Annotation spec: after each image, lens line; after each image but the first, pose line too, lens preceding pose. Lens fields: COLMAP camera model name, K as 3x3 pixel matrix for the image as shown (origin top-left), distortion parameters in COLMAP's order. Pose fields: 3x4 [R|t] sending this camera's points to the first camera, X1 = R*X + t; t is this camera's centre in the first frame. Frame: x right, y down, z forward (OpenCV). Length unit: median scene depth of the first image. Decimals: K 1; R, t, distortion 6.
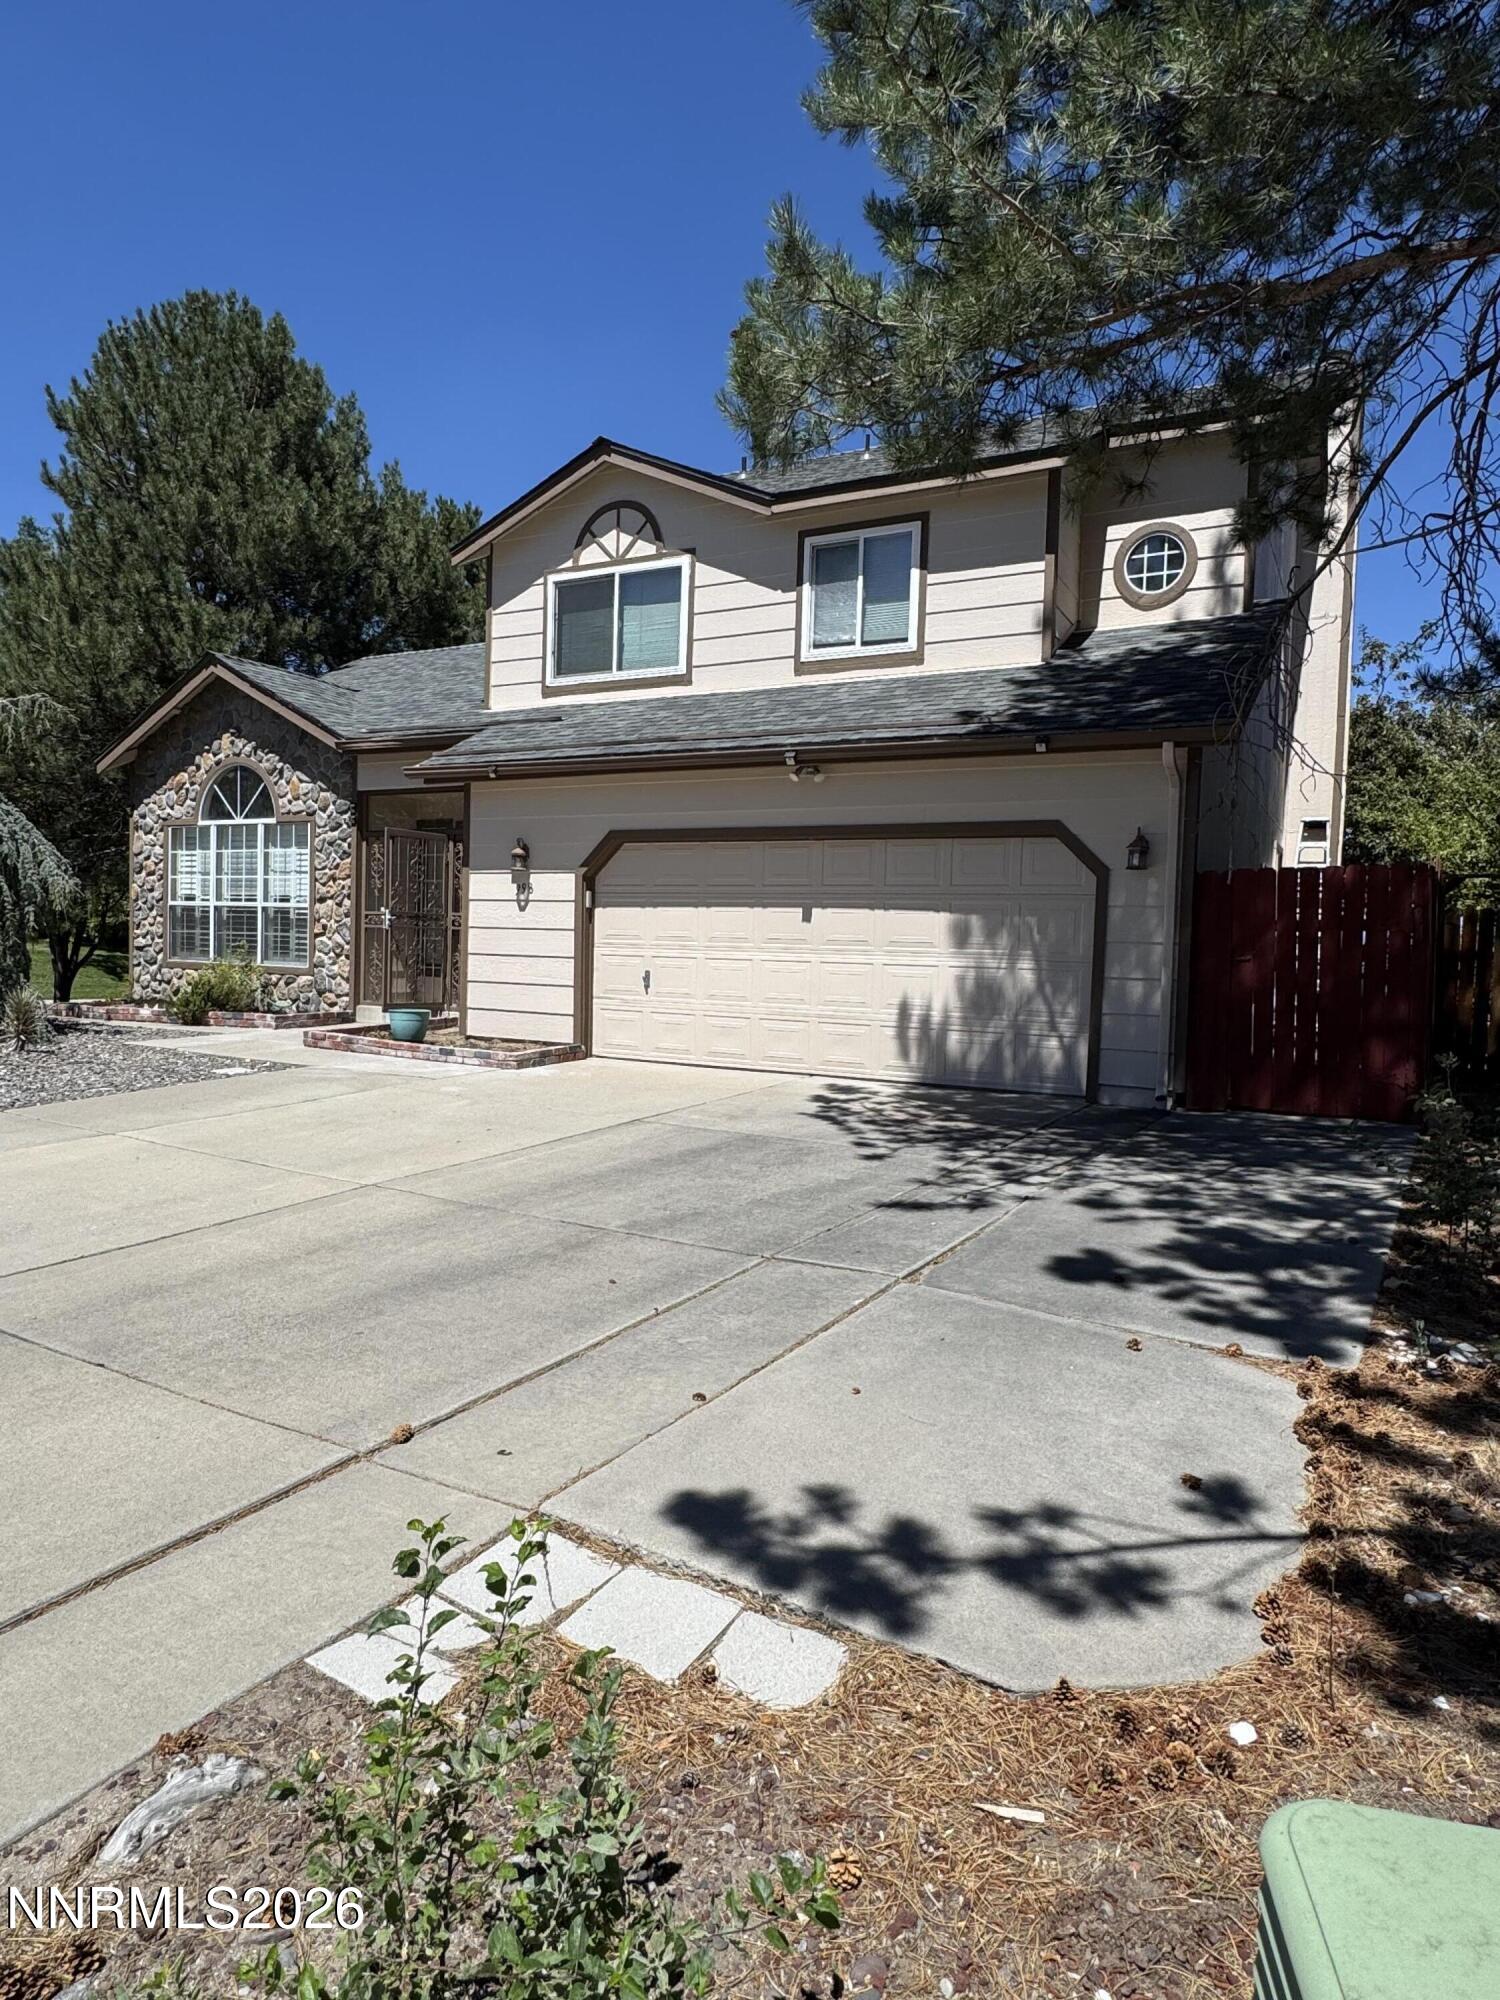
lens RADIAL K [[1210.3, 0, 750.0], [0, 1210.3, 1000.0], [0, 0, 1]] dist [0.002804, -0.001905]
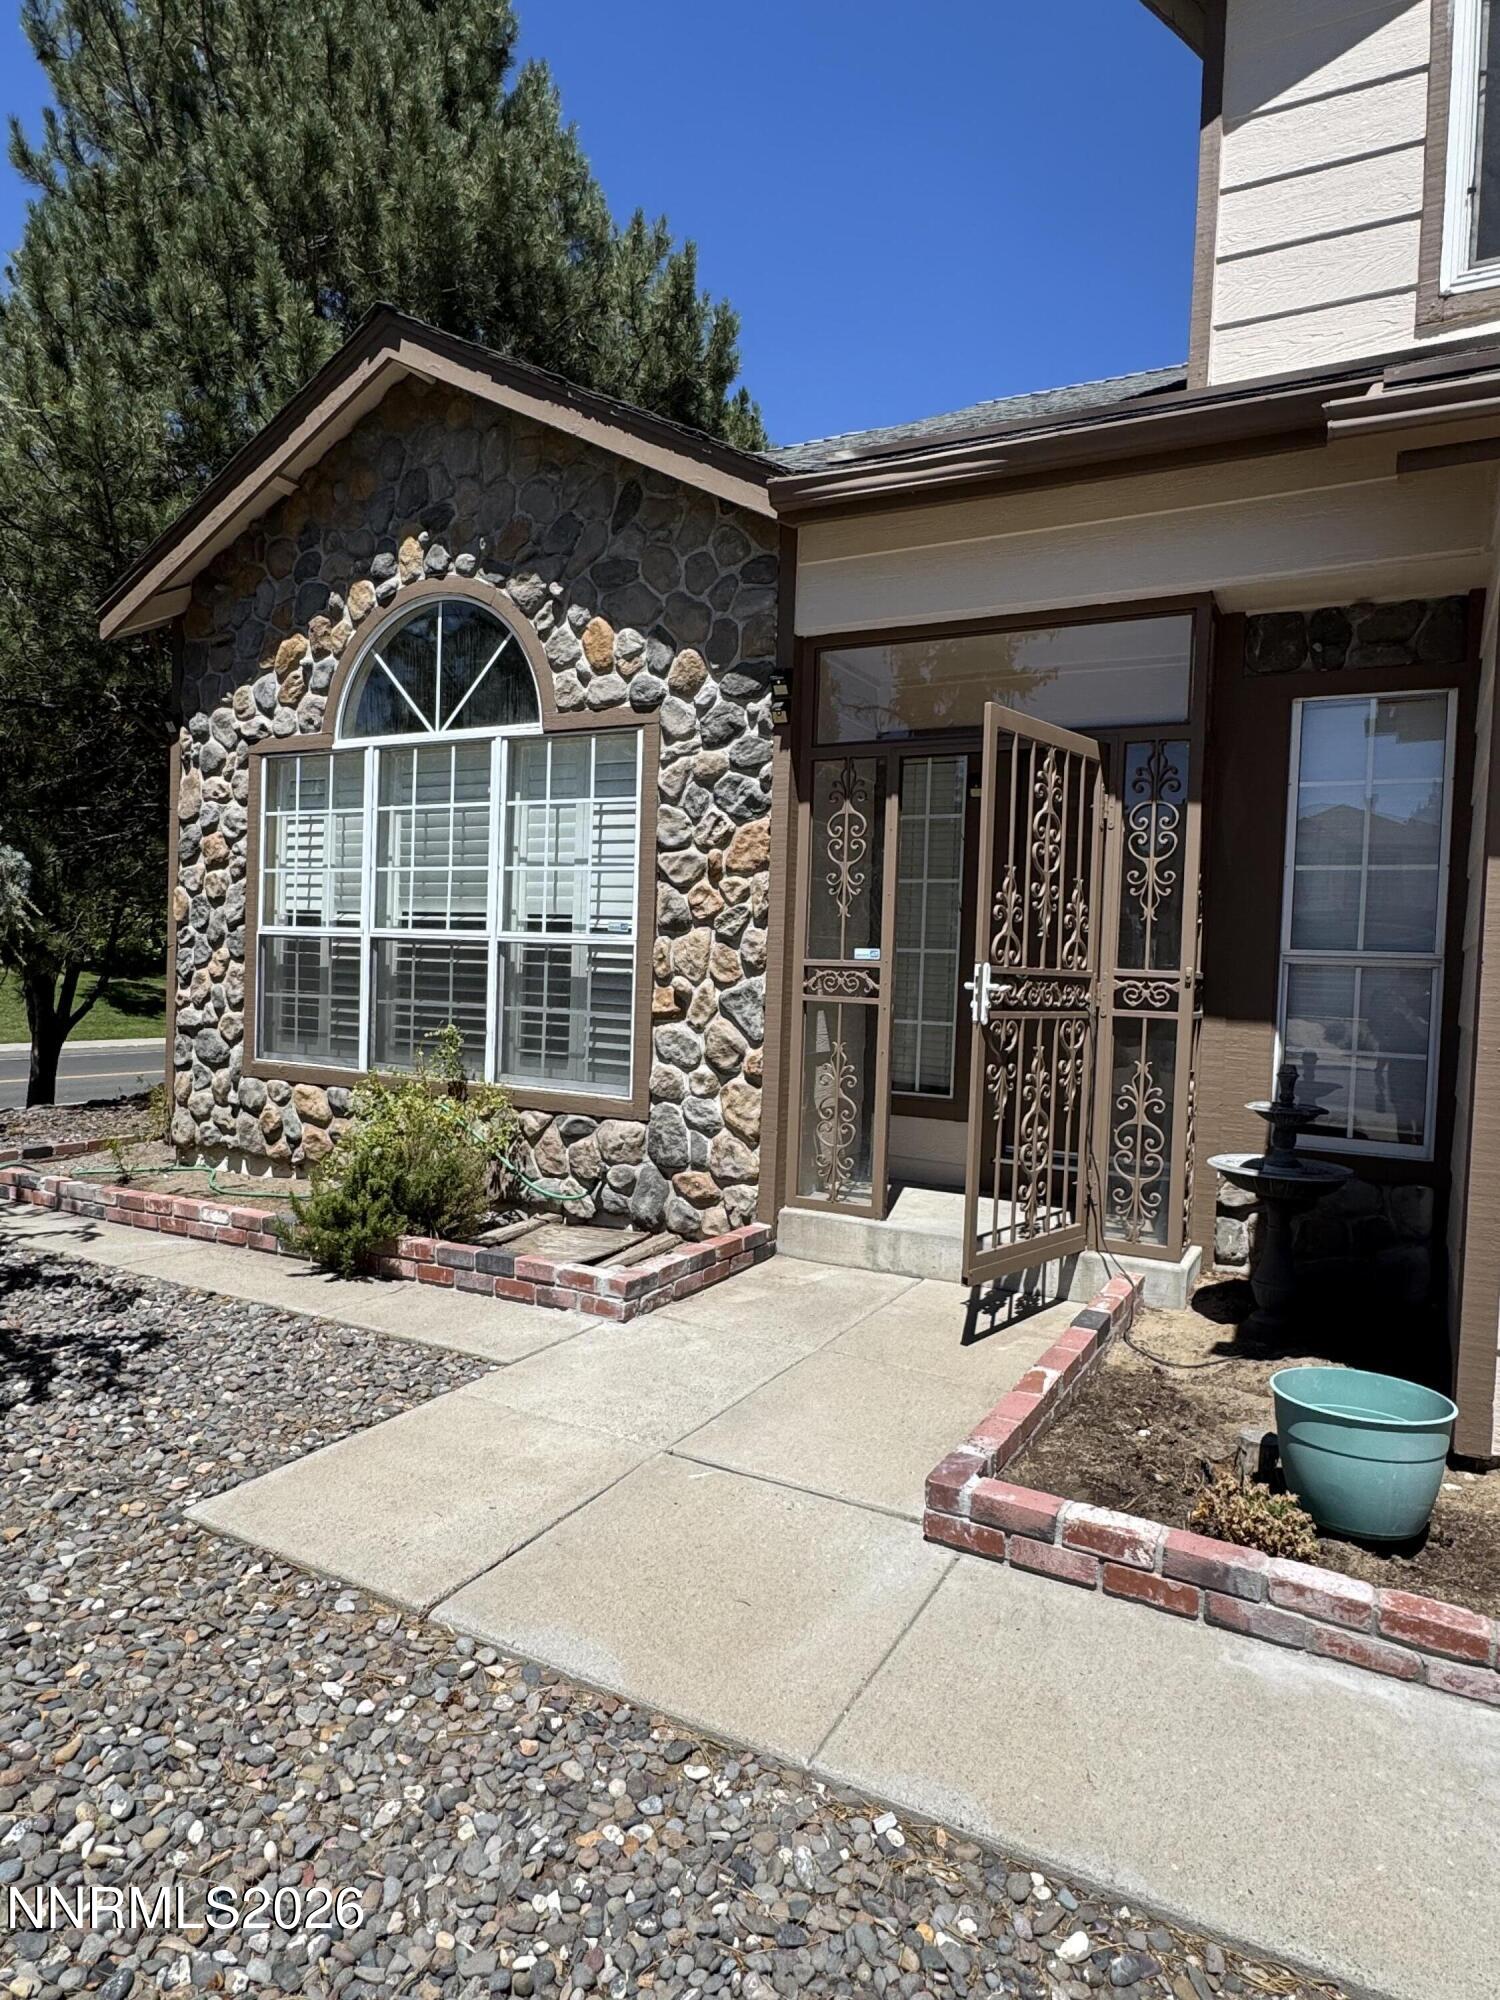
lens RADIAL K [[1210.3, 0, 750.0], [0, 1210.3, 1000.0], [0, 0, 1]] dist [0.002804, -0.001905]
pose [[0.999971, 0.006207, -0.004388, -0.322820], [-0.006279, 0.999845, -0.016453, -0.052515], [0.004285, 0.016480, 0.999855, 0.605583]]
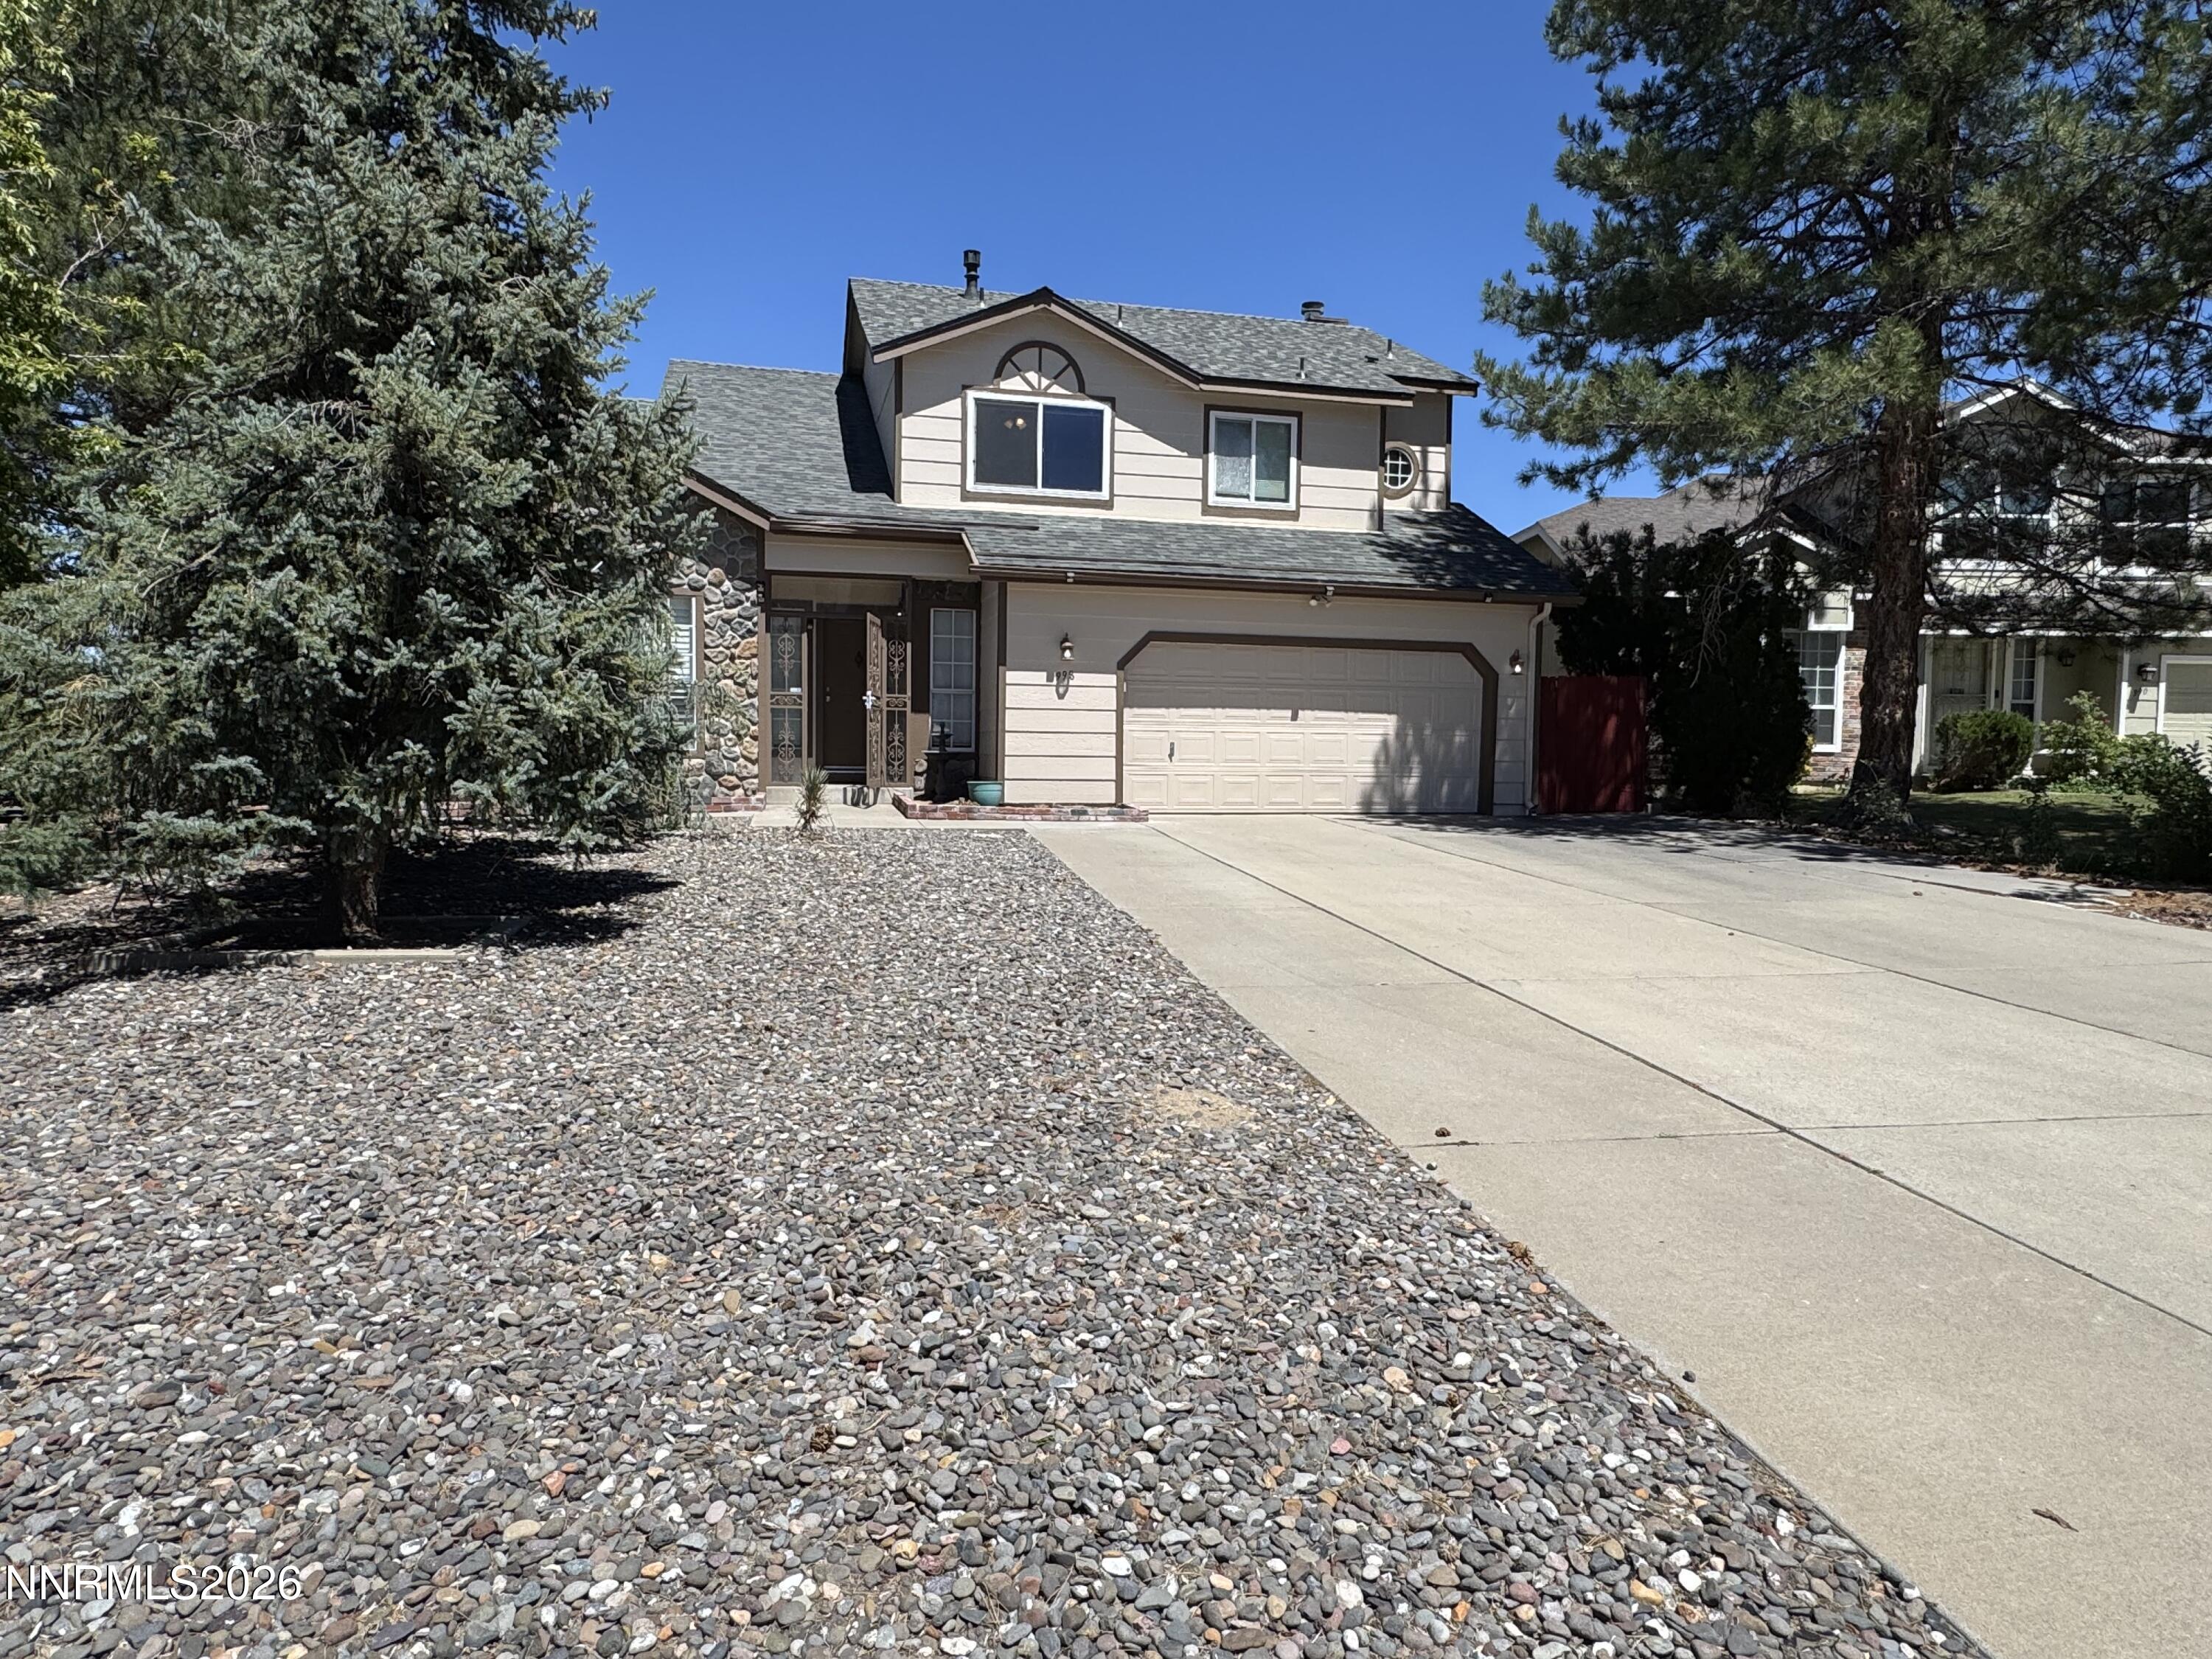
lens RADIAL K [[1338.6, 0, 1106.0], [0, 1338.6, 829.5], [0, 0, 1]] dist [0.002804, -0.001905]
pose [[0.739074, -0.056755, 0.671229, -0.830436], [0.038533, 0.998375, 0.041989, 0.003729], [-0.672521, -0.005169, 0.740060, 0.003714]]
